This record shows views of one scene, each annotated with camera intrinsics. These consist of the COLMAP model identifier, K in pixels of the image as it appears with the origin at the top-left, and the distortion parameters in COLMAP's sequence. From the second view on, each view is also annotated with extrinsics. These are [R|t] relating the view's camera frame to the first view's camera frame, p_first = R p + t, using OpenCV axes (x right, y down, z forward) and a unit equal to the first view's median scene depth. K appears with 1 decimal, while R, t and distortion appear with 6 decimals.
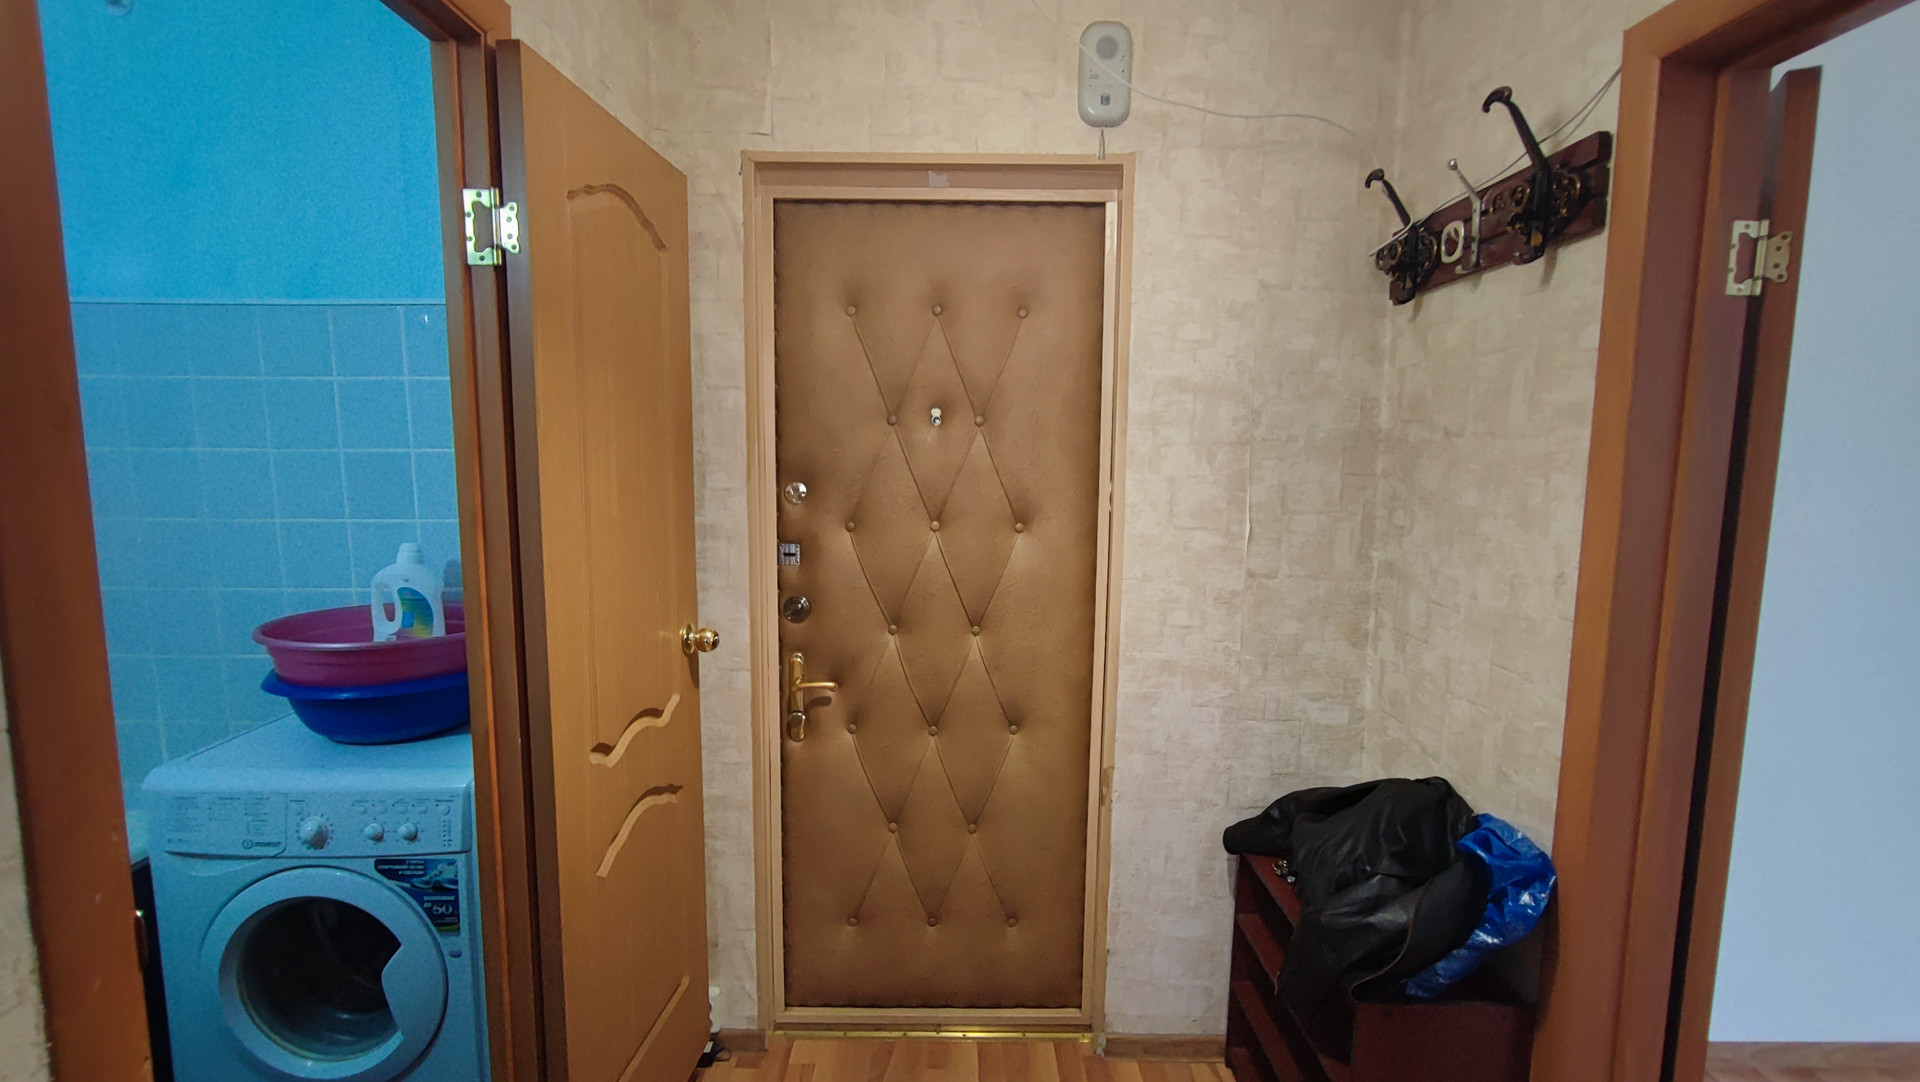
lens RADIAL K [[862.8, 0, 946.0], [0, 862.8, 553.1], [0, 0, 1]] dist [-0.017046, 0.009857]
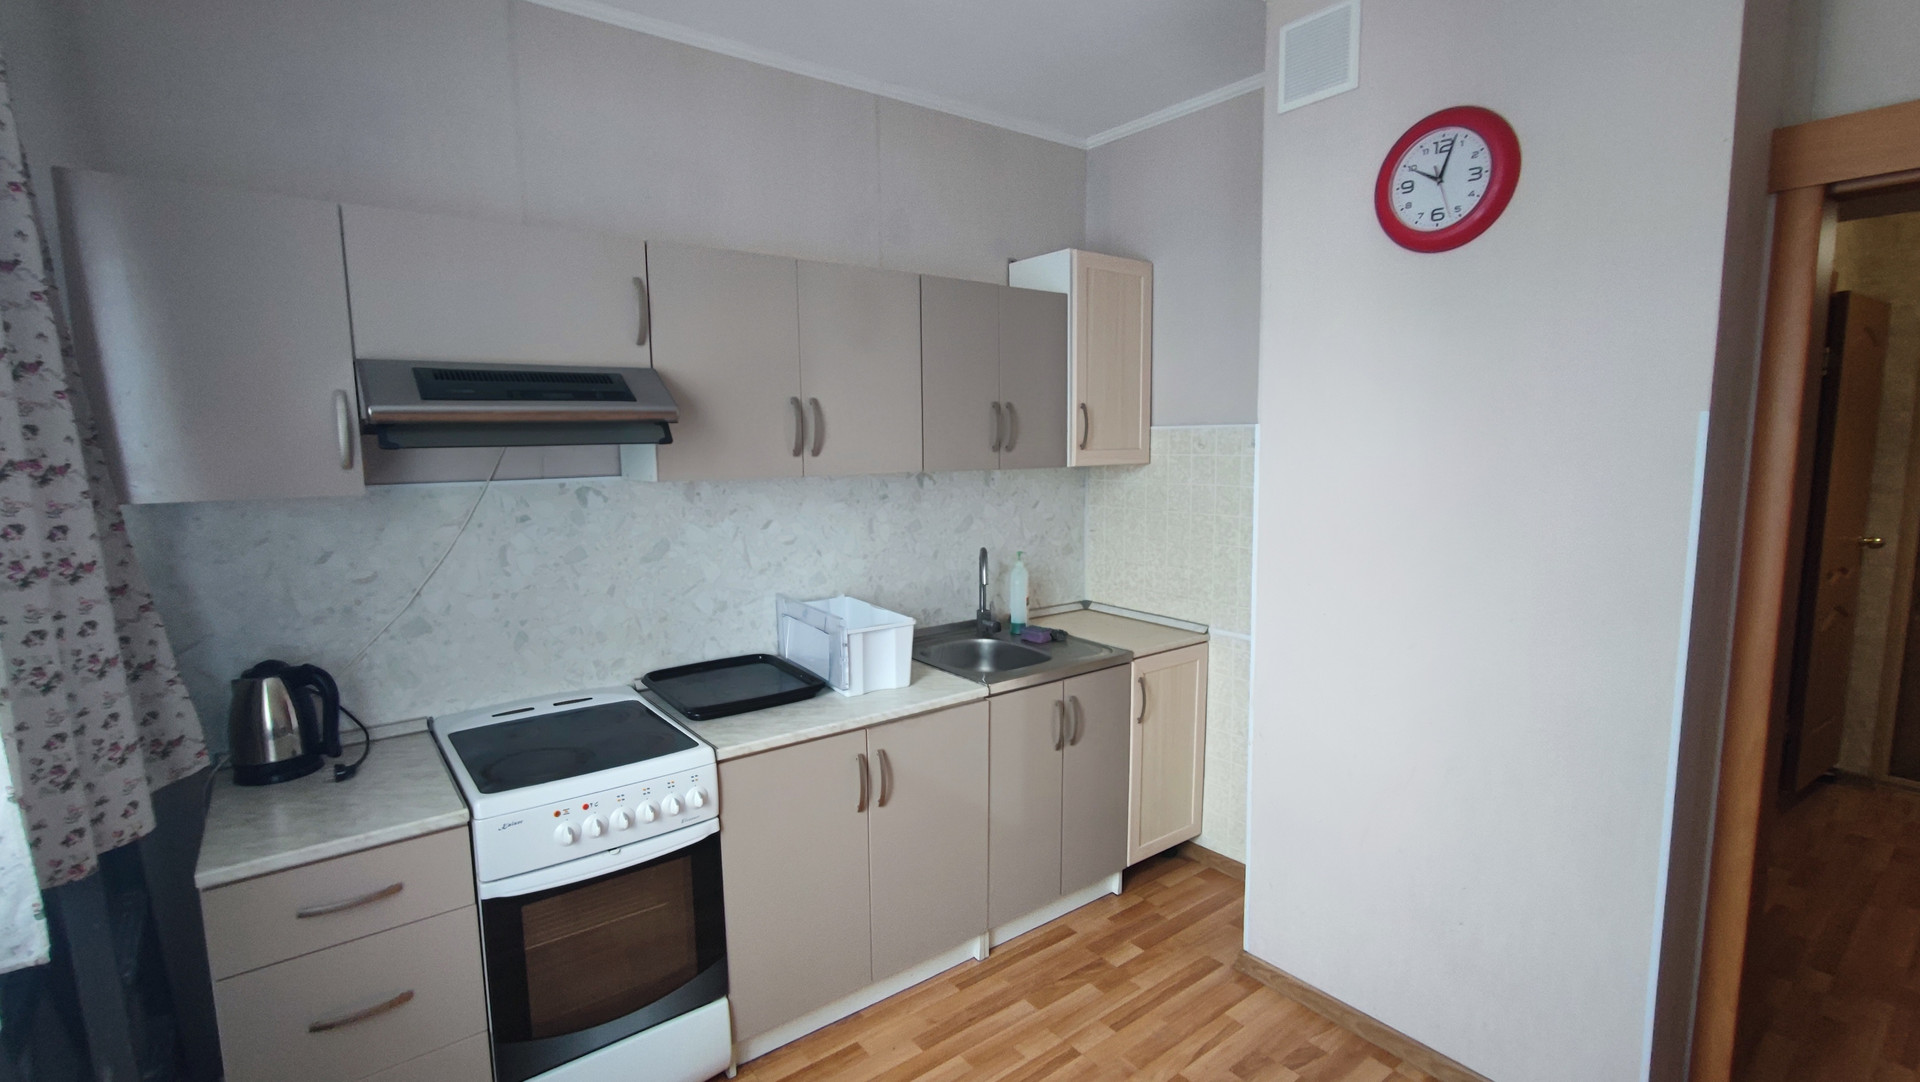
lens RADIAL K [[862.8, 0, 959.8], [0, 862.8, 548.8], [0, 0, 1]] dist [-0.017046, 0.009857]
pose [[0.610139, 0.084360, -0.787791, -0.014481], [-0.080550, 0.995768, 0.044246, 0.187074], [0.788189, 0.036460, 0.614352, -1.713182]]
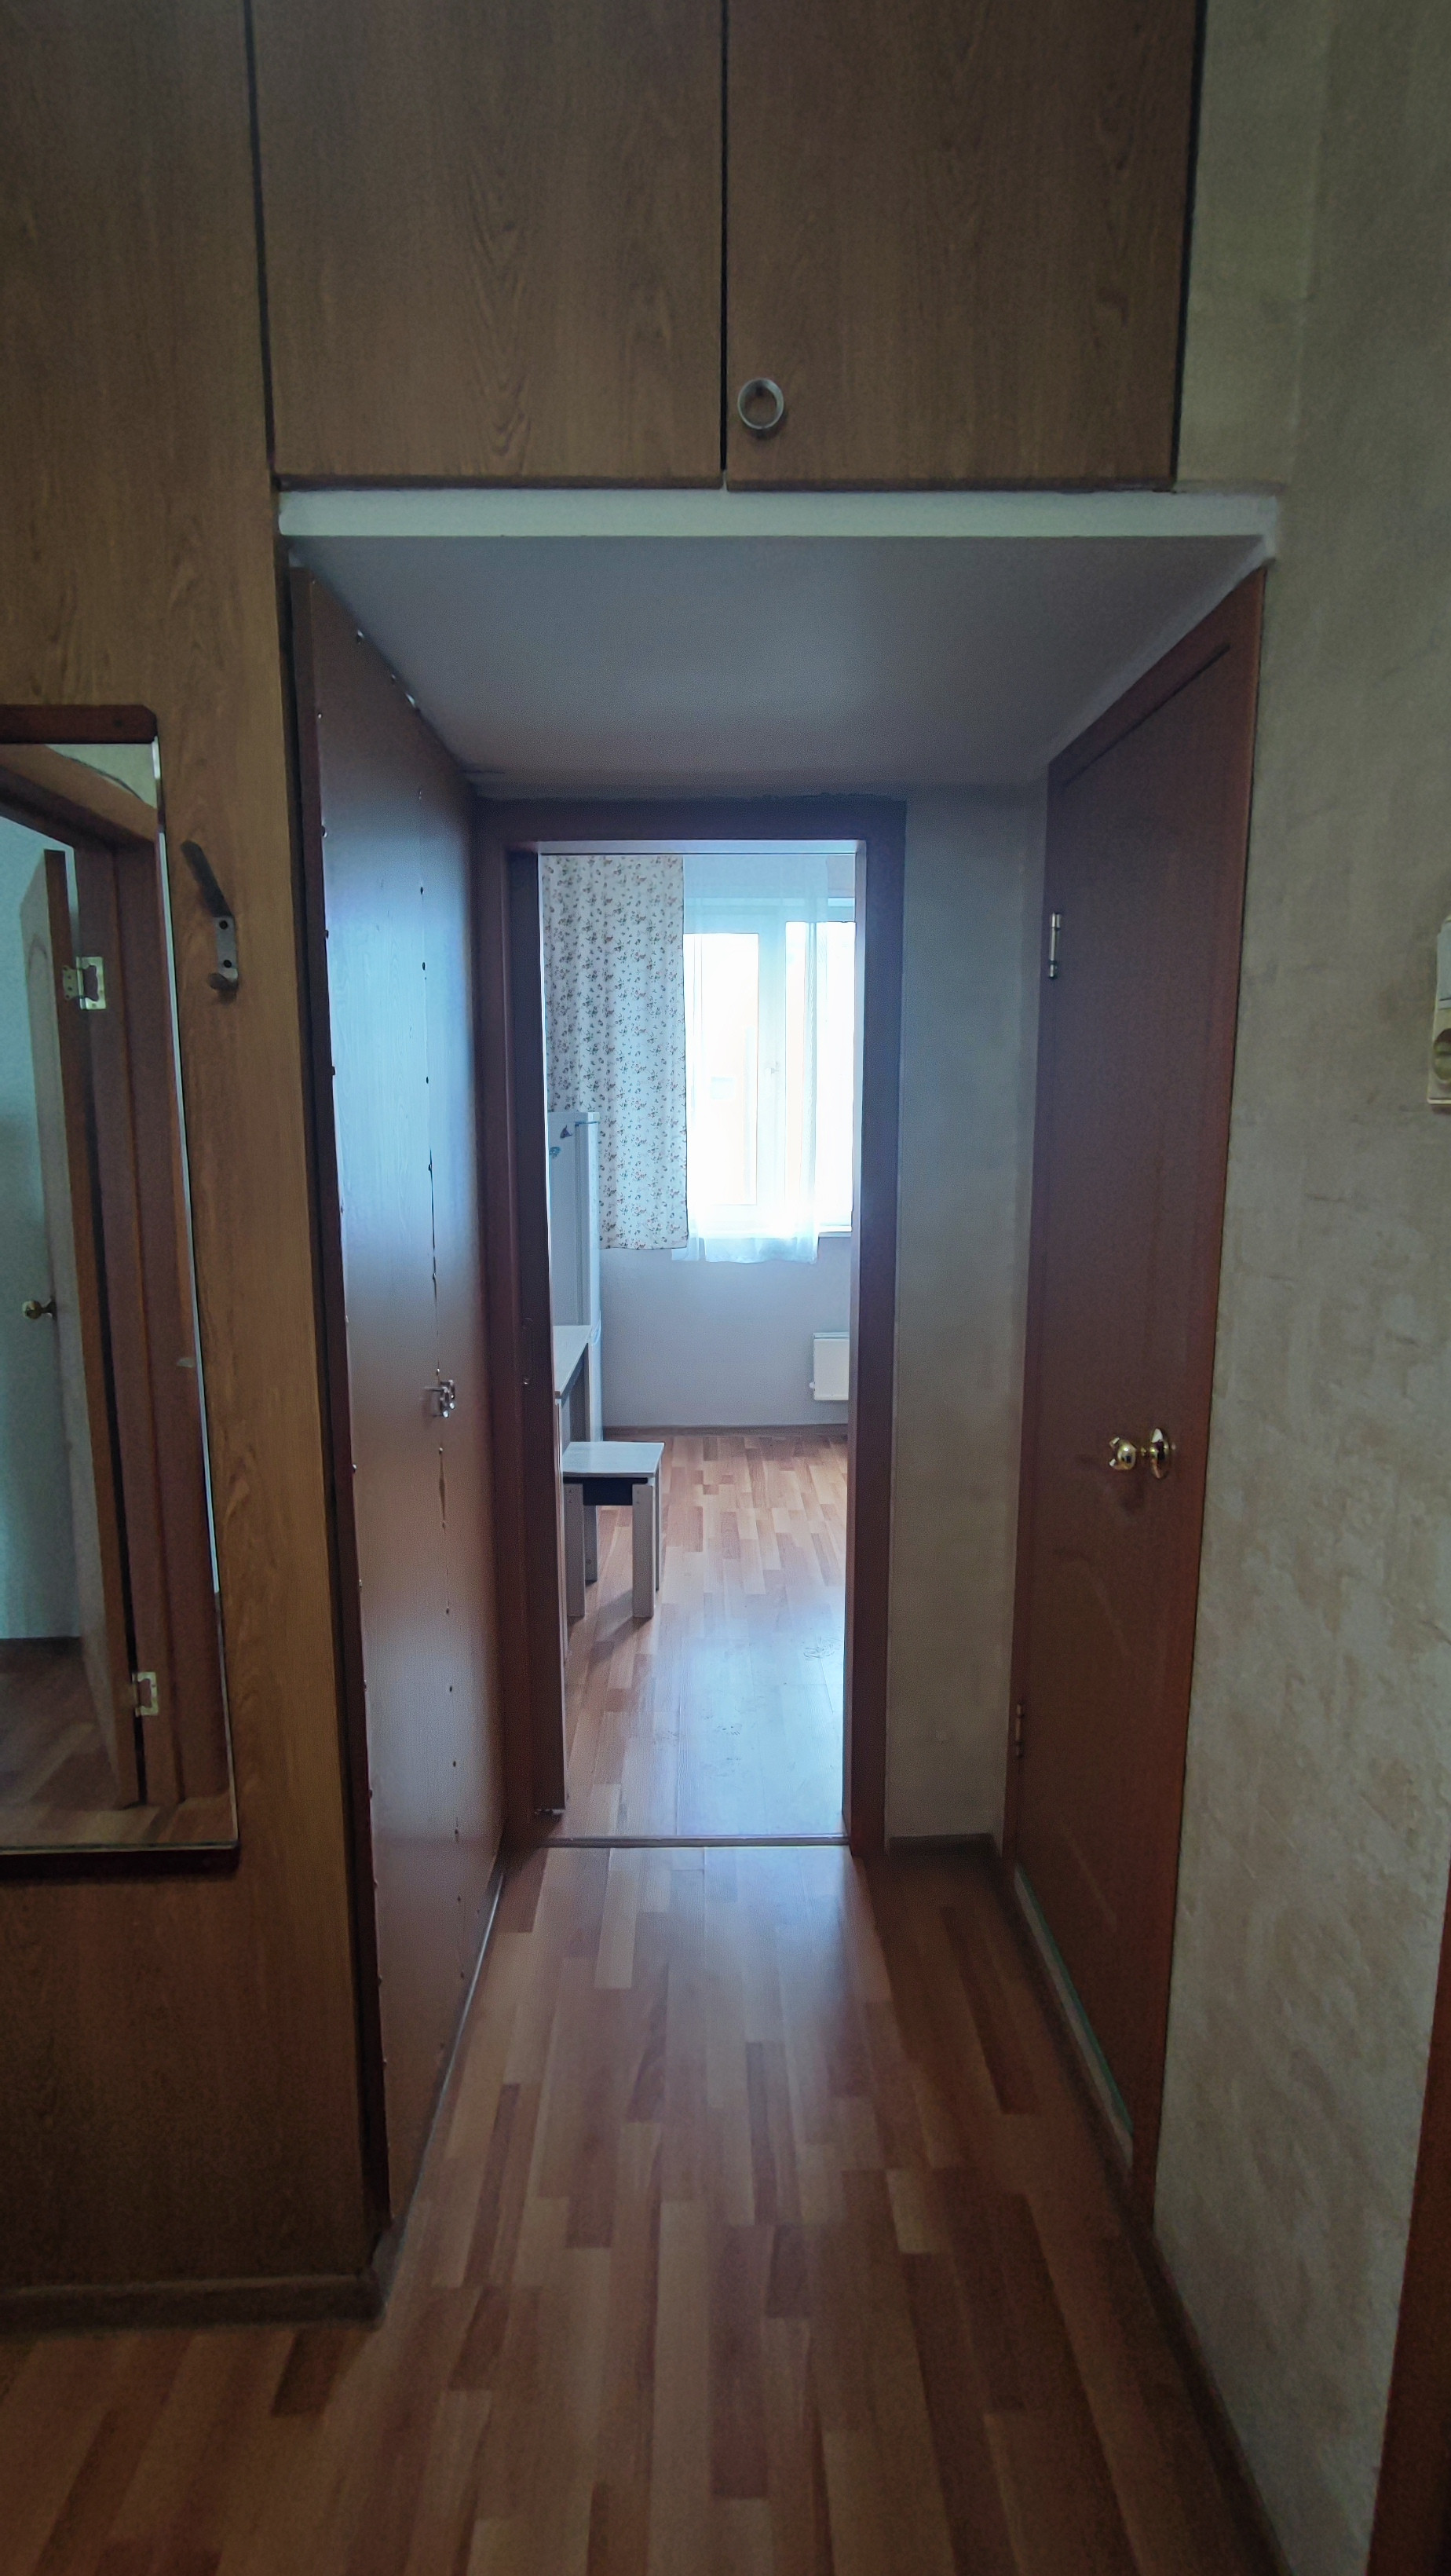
lens RADIAL K [[1157.4, 0, 702.9], [0, 1157.4, 1282.4], [0, 0, 1]] dist [-0.017046, 0.009857]
pose [[-0.999862, -0.011182, -0.012313, -0.016559], [-0.014120, 0.961876, 0.273121, -0.108803], [0.008790, 0.273257, -0.961901, 0.793348]]
